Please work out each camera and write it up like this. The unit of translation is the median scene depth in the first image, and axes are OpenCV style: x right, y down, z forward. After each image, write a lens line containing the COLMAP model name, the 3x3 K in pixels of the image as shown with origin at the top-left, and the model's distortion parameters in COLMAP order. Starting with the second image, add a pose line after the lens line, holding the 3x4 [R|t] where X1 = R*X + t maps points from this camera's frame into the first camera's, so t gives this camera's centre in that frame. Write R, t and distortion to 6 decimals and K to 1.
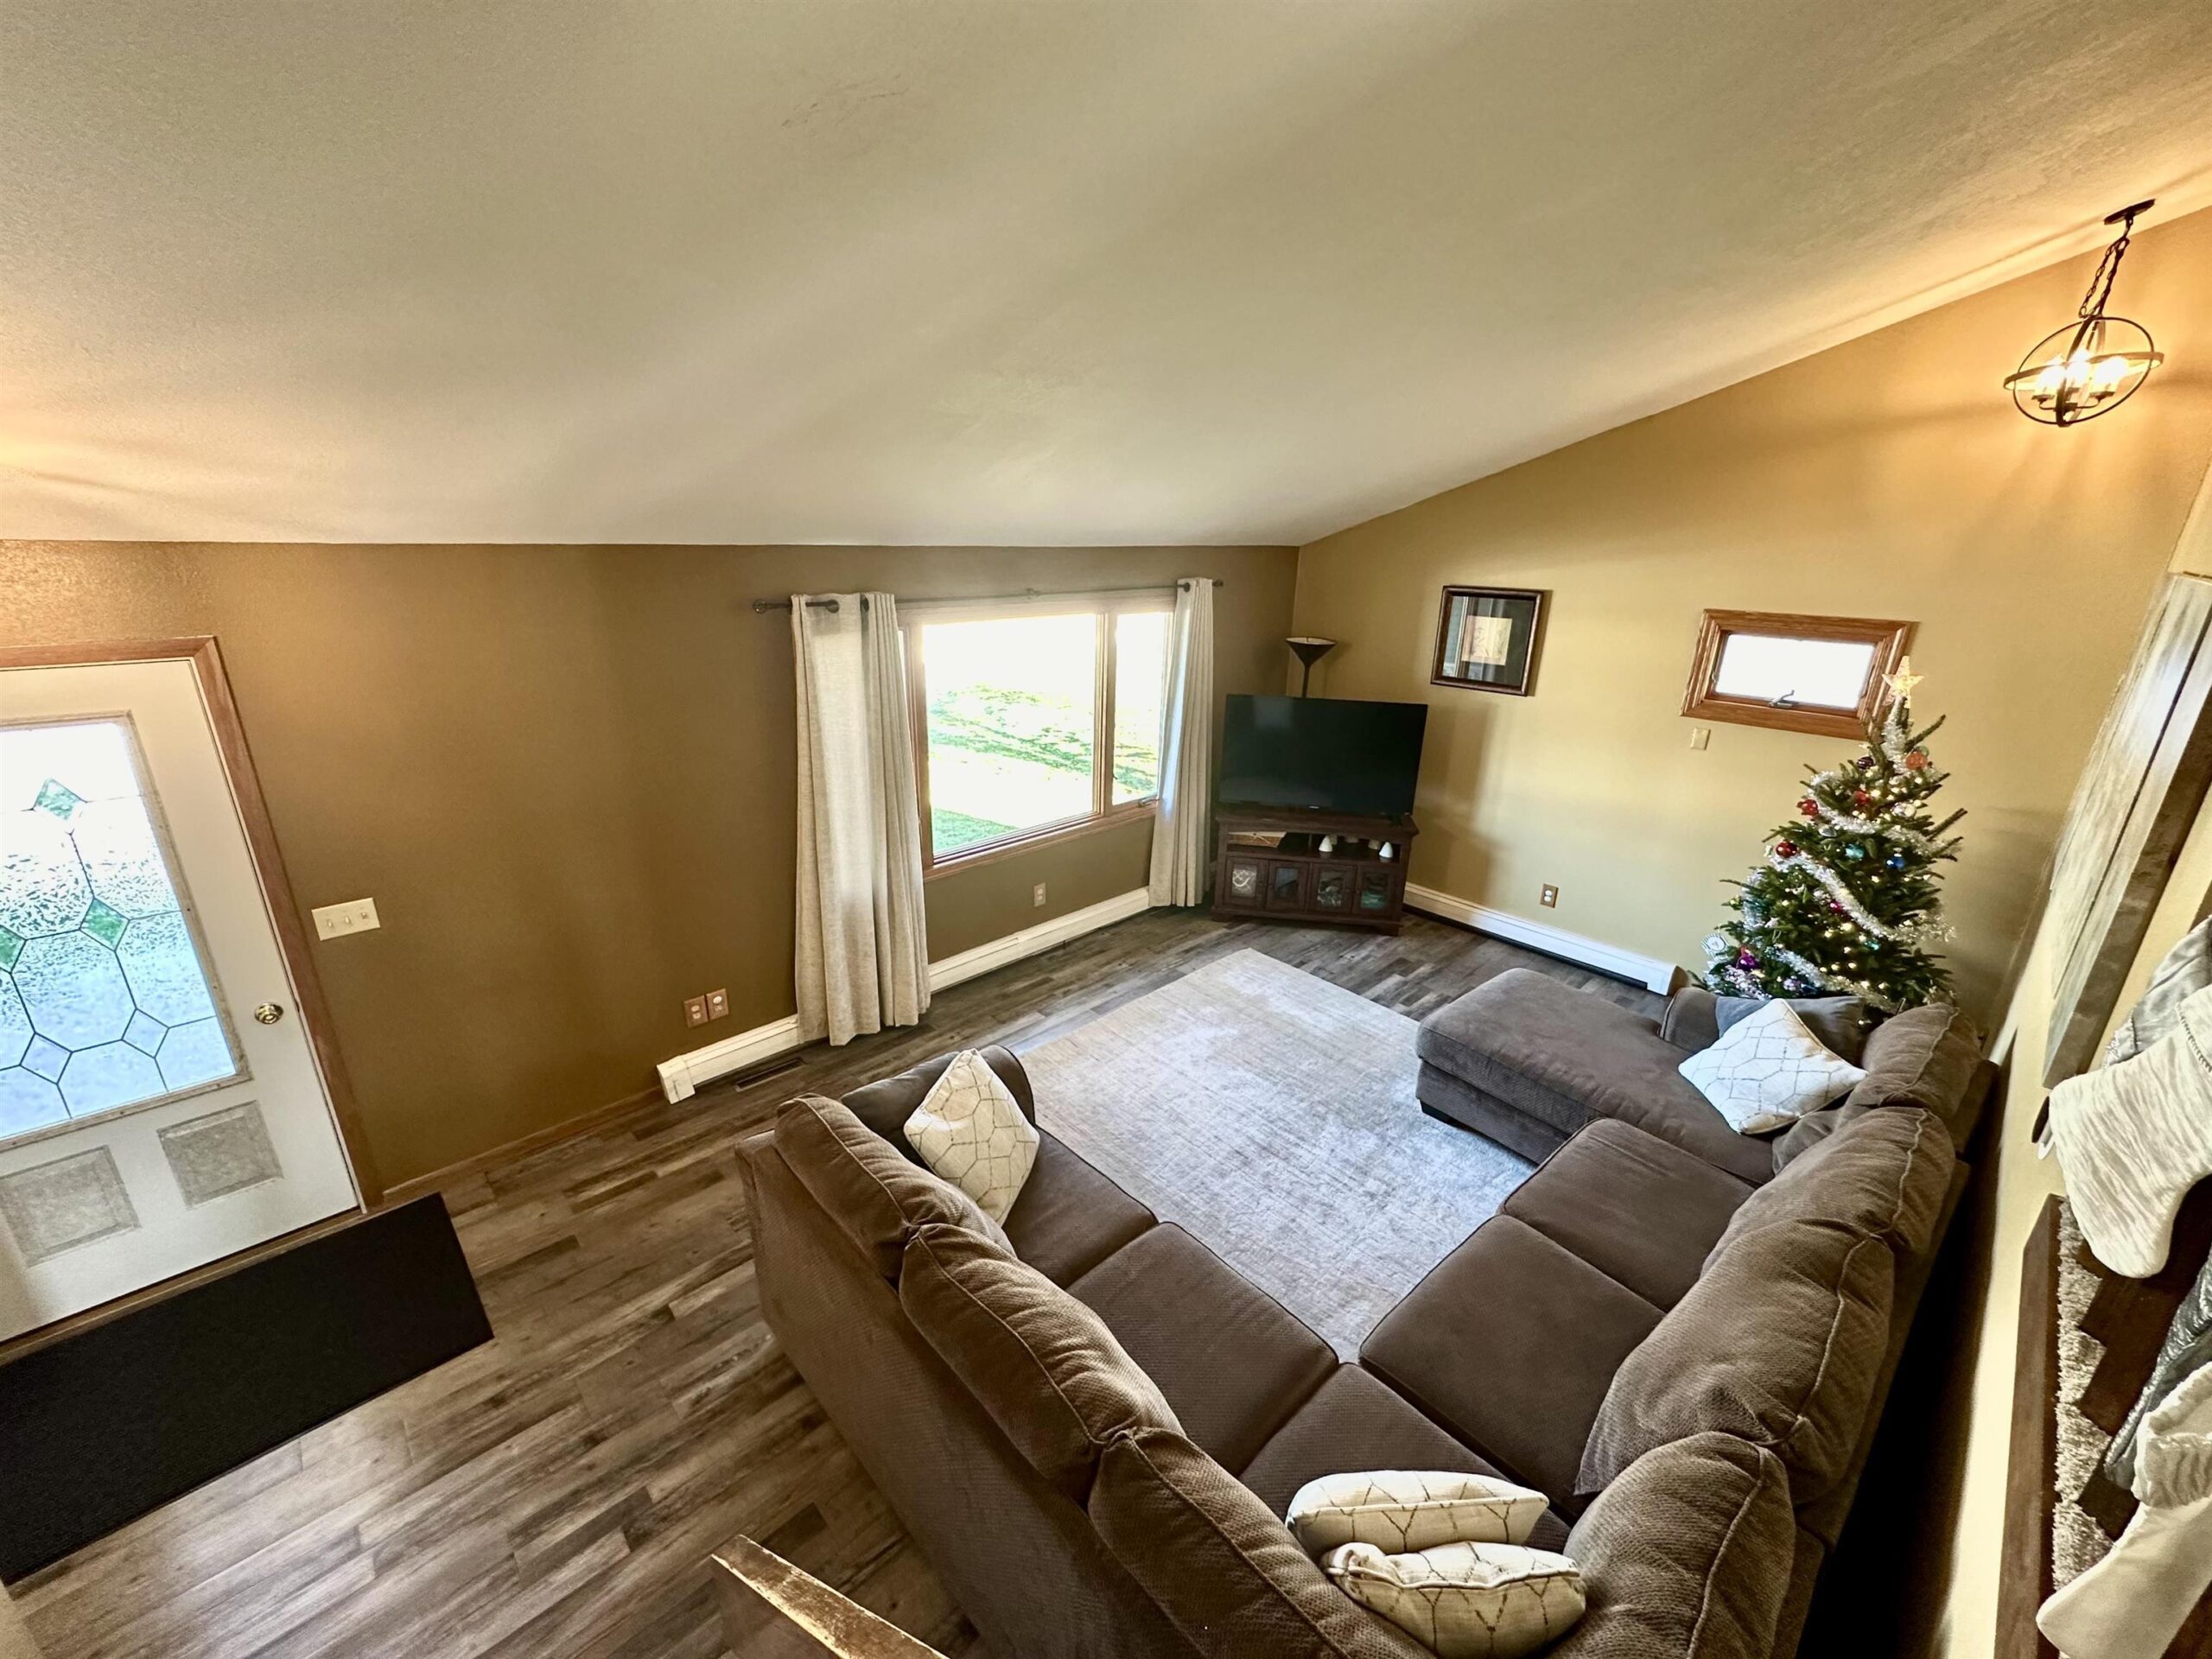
lens RADIAL K [[879.8, 0, 1106.0], [0, 879.8, 829.5], [0, 0, 1]] dist [0.000435, -0.000475]
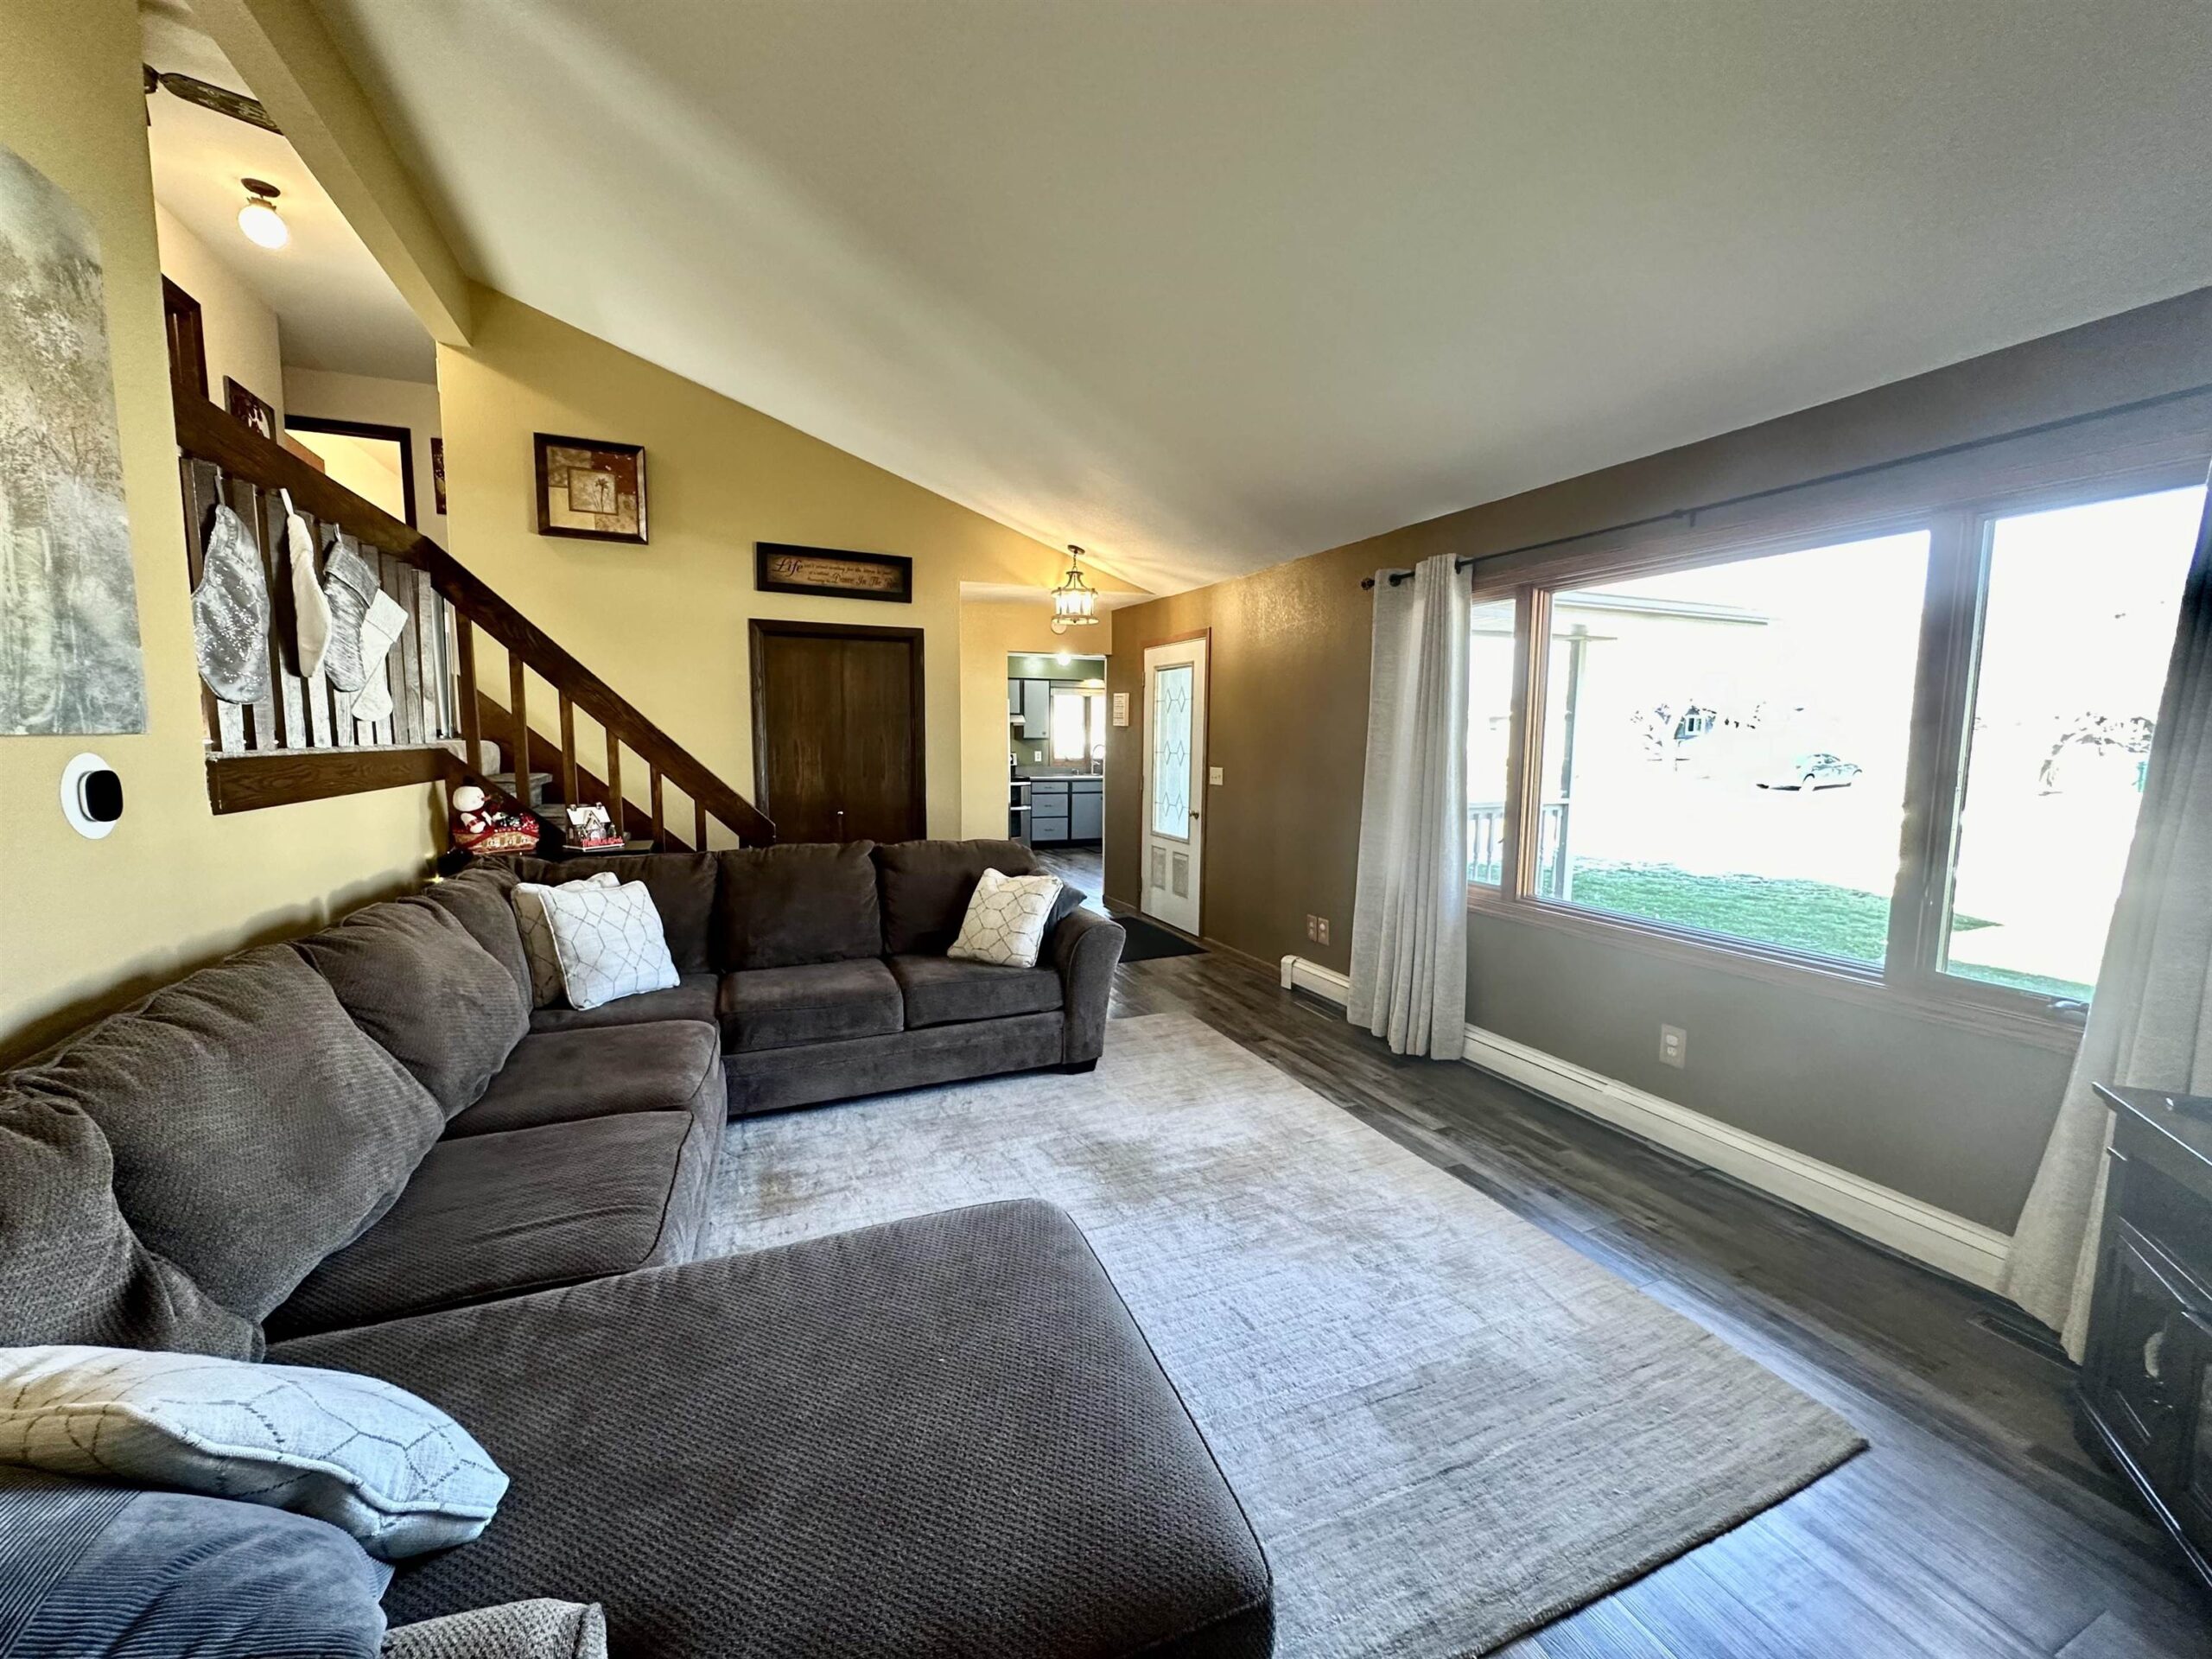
lens RADIAL K [[879.8, 0, 1106.0], [0, 879.8, 829.5], [0, 0, 1]] dist [0.000435, -0.000475]
pose [[-0.345967, 0.079777, -0.934849, 0.697300], [-0.316059, 0.928235, 0.196179, -0.062288], [0.883410, 0.363339, -0.295925, 0.972815]]
